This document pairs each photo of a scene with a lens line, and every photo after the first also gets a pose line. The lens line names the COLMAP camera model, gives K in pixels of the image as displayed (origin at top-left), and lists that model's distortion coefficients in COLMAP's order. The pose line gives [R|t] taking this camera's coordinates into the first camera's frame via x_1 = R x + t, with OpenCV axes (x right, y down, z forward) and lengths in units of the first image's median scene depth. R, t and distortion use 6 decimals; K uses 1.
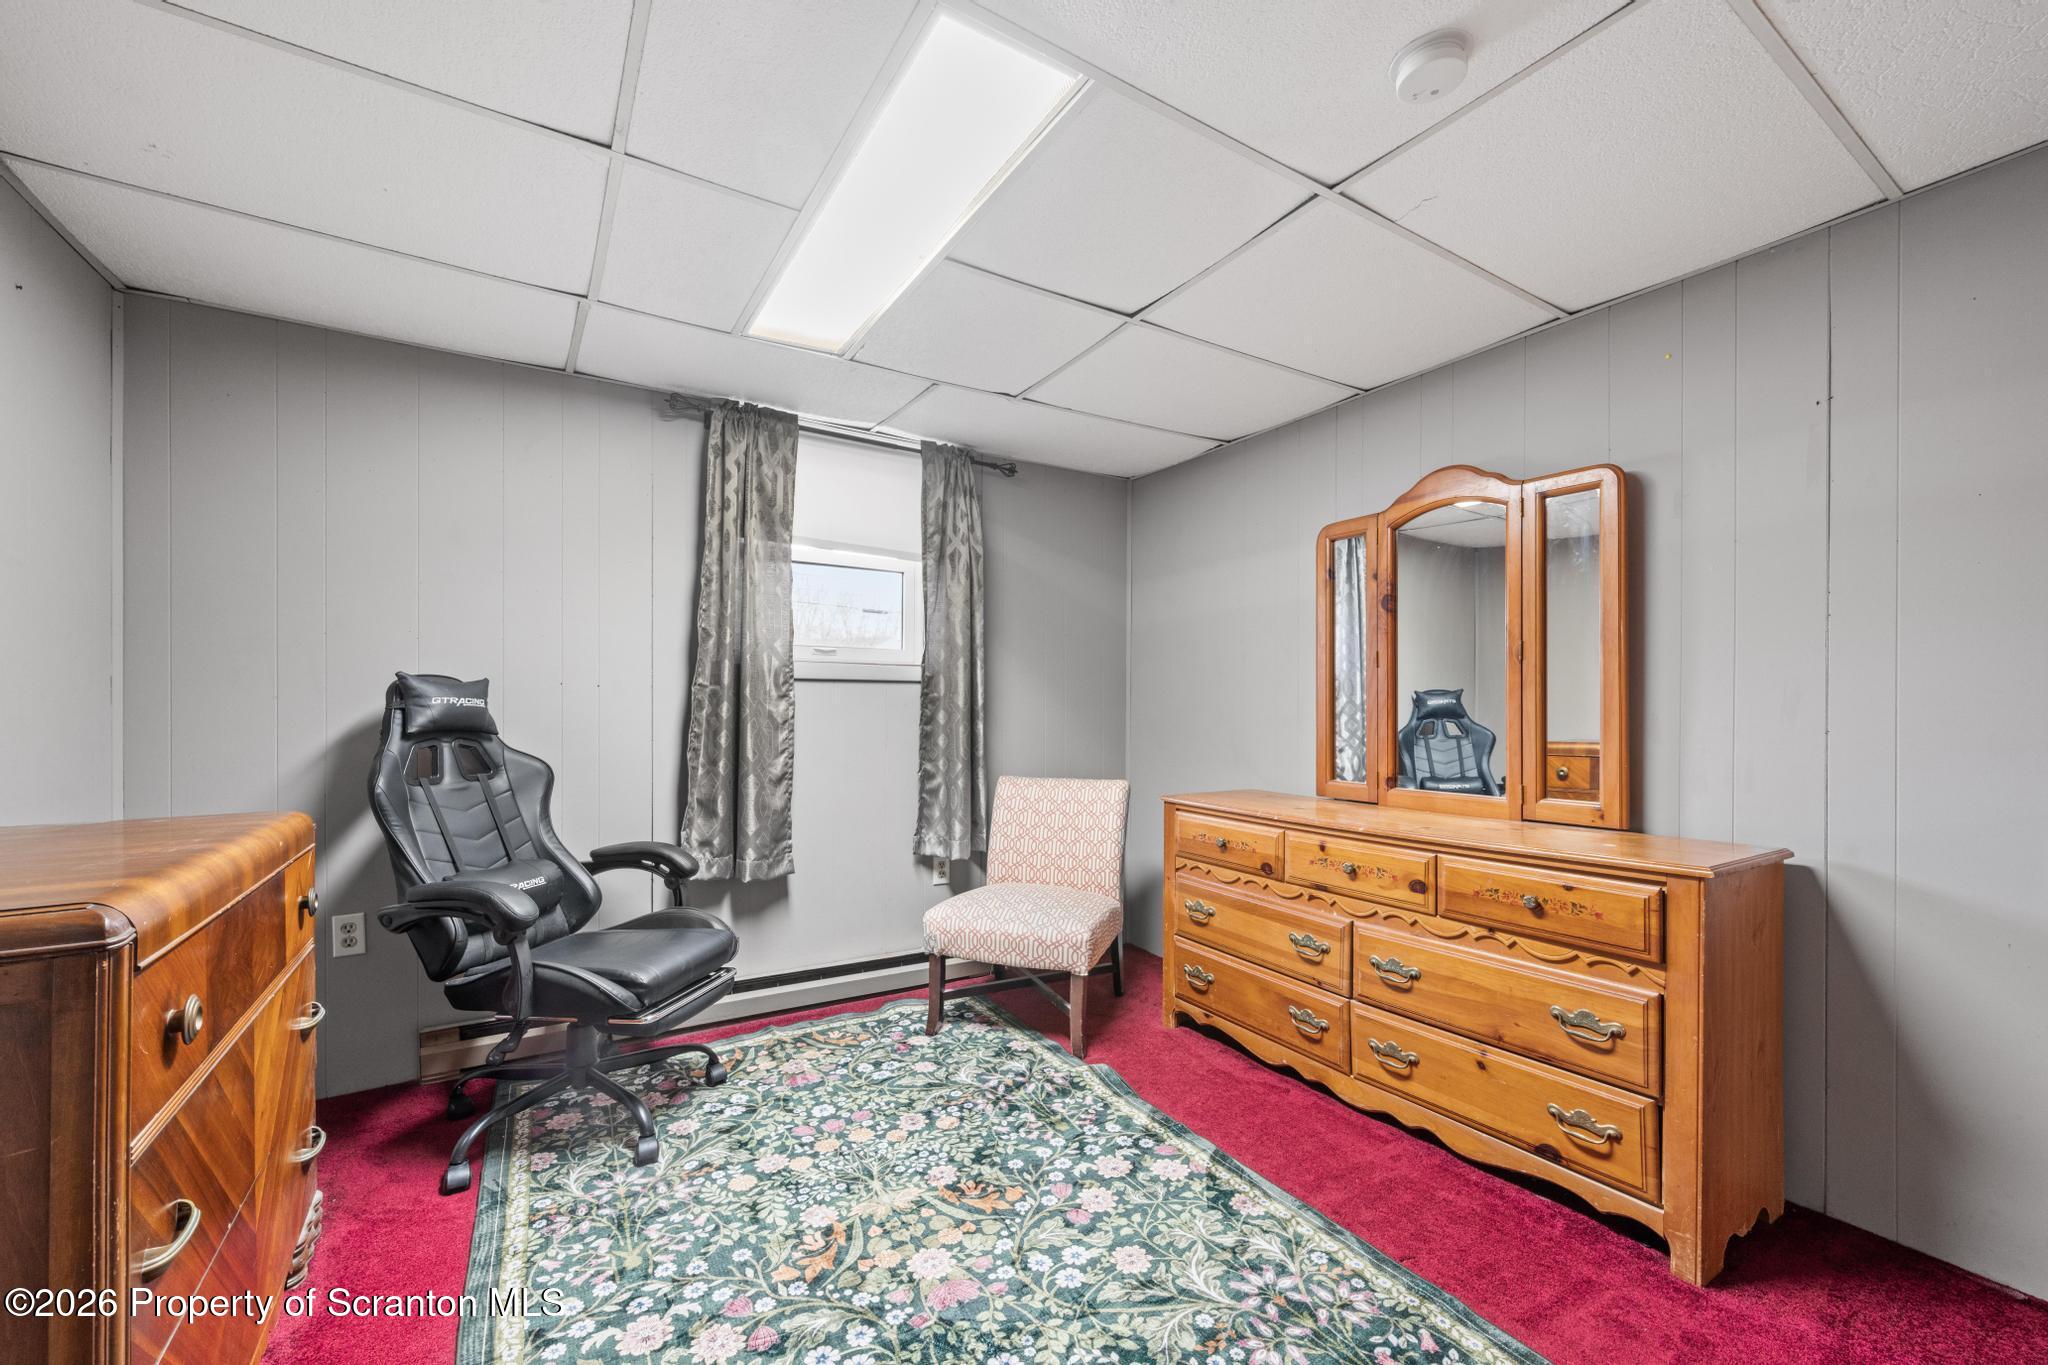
lens RADIAL K [[806.3, 0, 1022.1], [0, 806.3, 687.0], [0, 0, 1]] dist [-0.003111, 0.000457]
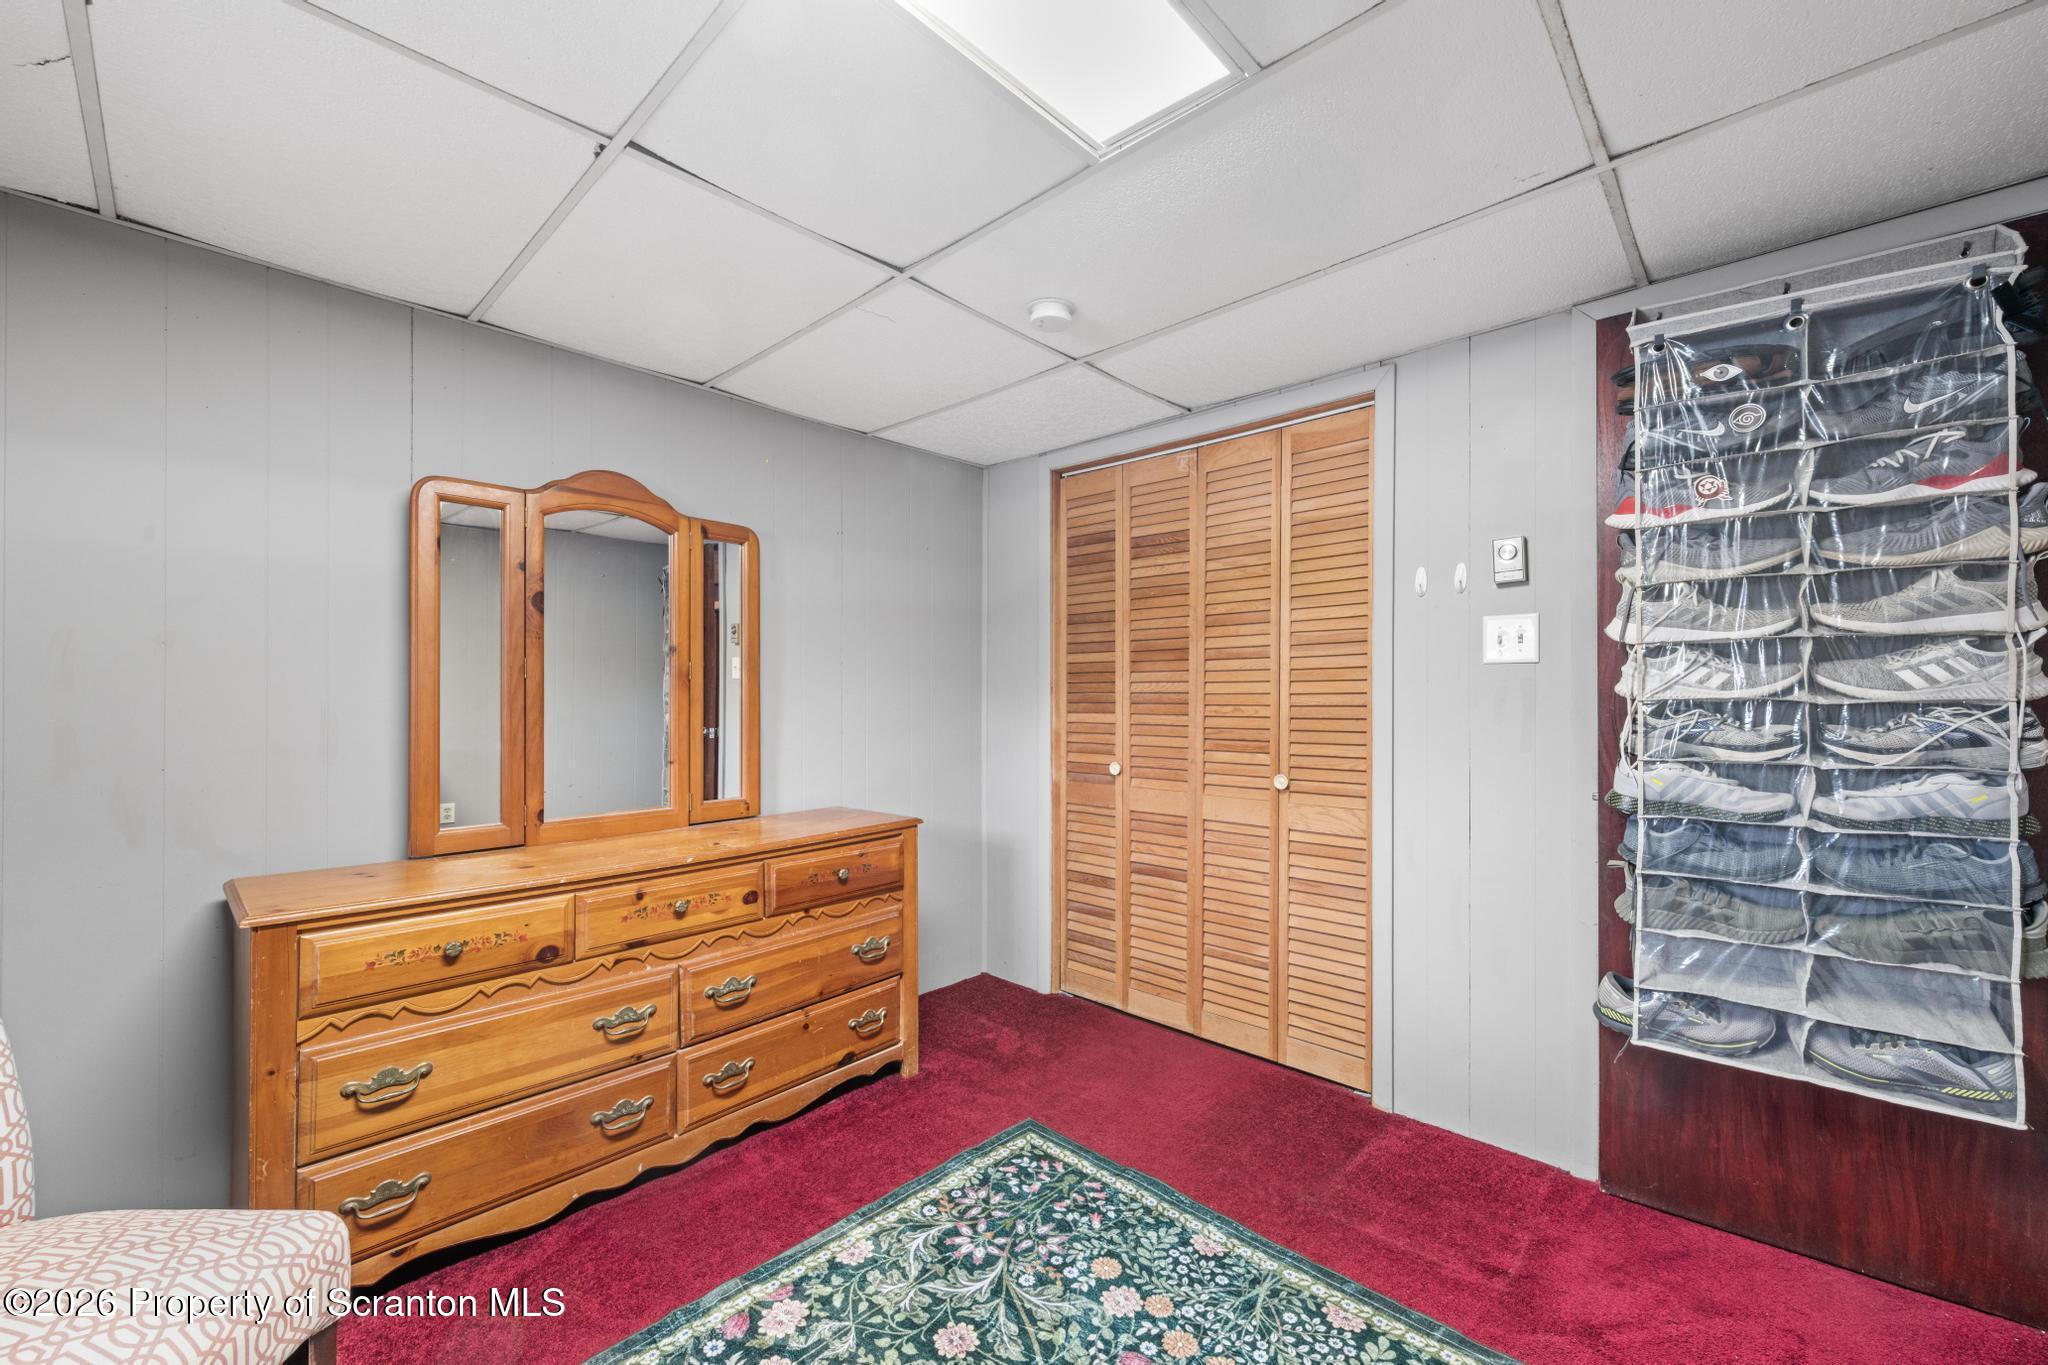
lens RADIAL K [[806.3, 0, 1003.1], [0, 806.3, 710.6], [0, 0, 1]] dist [-0.003111, 0.000457]
pose [[-0.242879, -0.008140, 0.970022, -0.637836], [-0.011237, 0.999921, 0.005577, -0.003931], [-0.969991, -0.009545, -0.242952, 1.000711]]
